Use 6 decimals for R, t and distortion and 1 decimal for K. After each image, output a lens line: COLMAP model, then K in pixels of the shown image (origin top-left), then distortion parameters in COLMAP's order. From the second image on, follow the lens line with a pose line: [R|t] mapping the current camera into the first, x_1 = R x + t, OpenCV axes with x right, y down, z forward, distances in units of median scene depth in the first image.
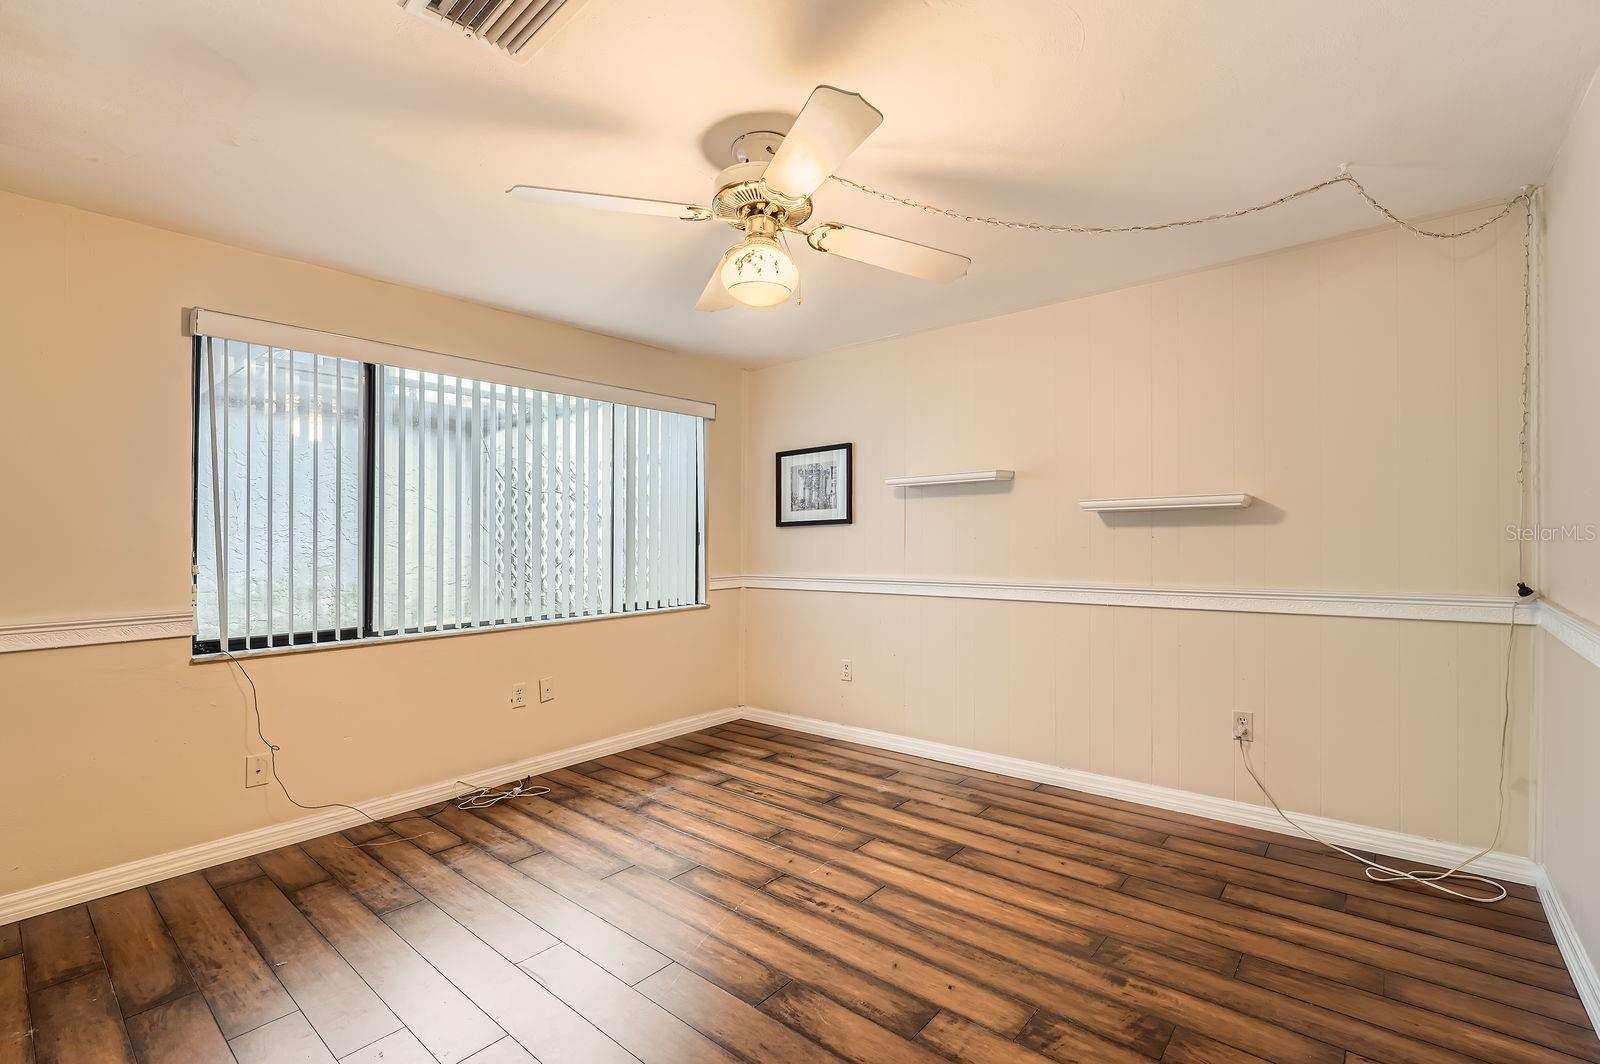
lens RADIAL K [[718.6, 0, 797.2], [0, 718.6, 525.4], [0, 0, 1]] dist [-0.016708, 0.004454]
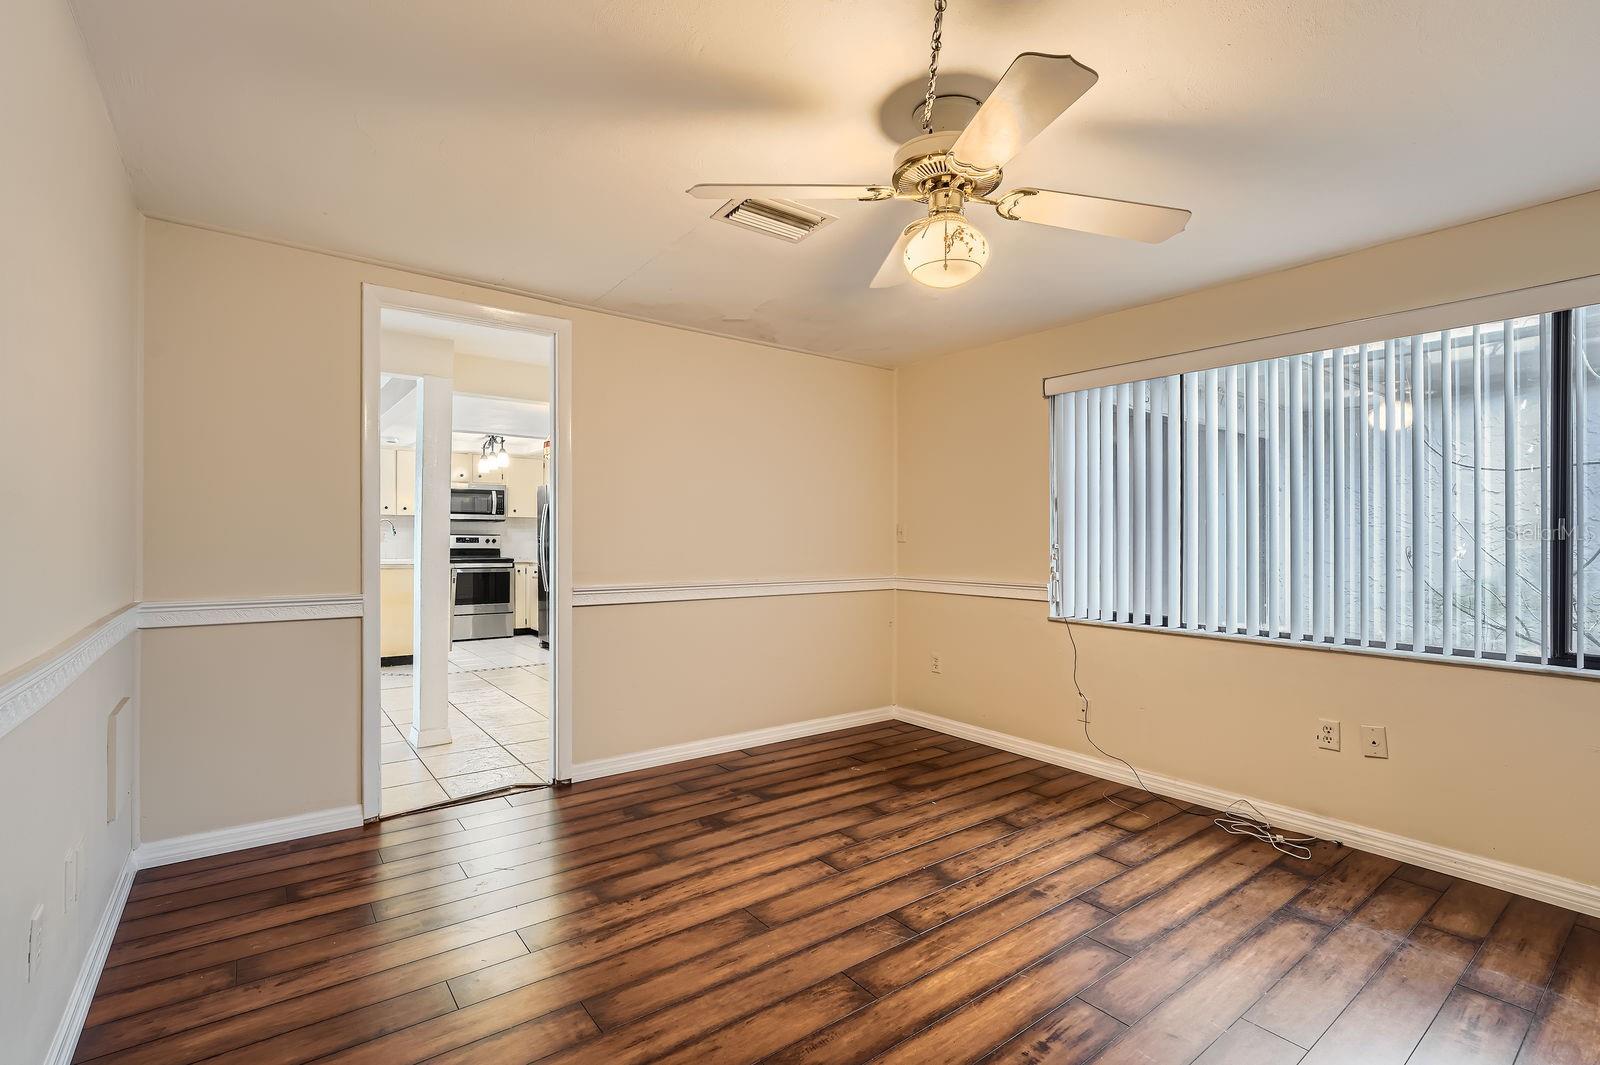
lens RADIAL K [[718.6, 0, 802.5], [0, 718.6, 541.5], [0, 0, 1]] dist [-0.016708, 0.004454]
pose [[-0.217589, 0.011983, -0.975967, 0.592764], [0.012683, 0.999875, 0.009449, 0.007657], [0.975958, -0.010322, -0.217714, 0.701457]]
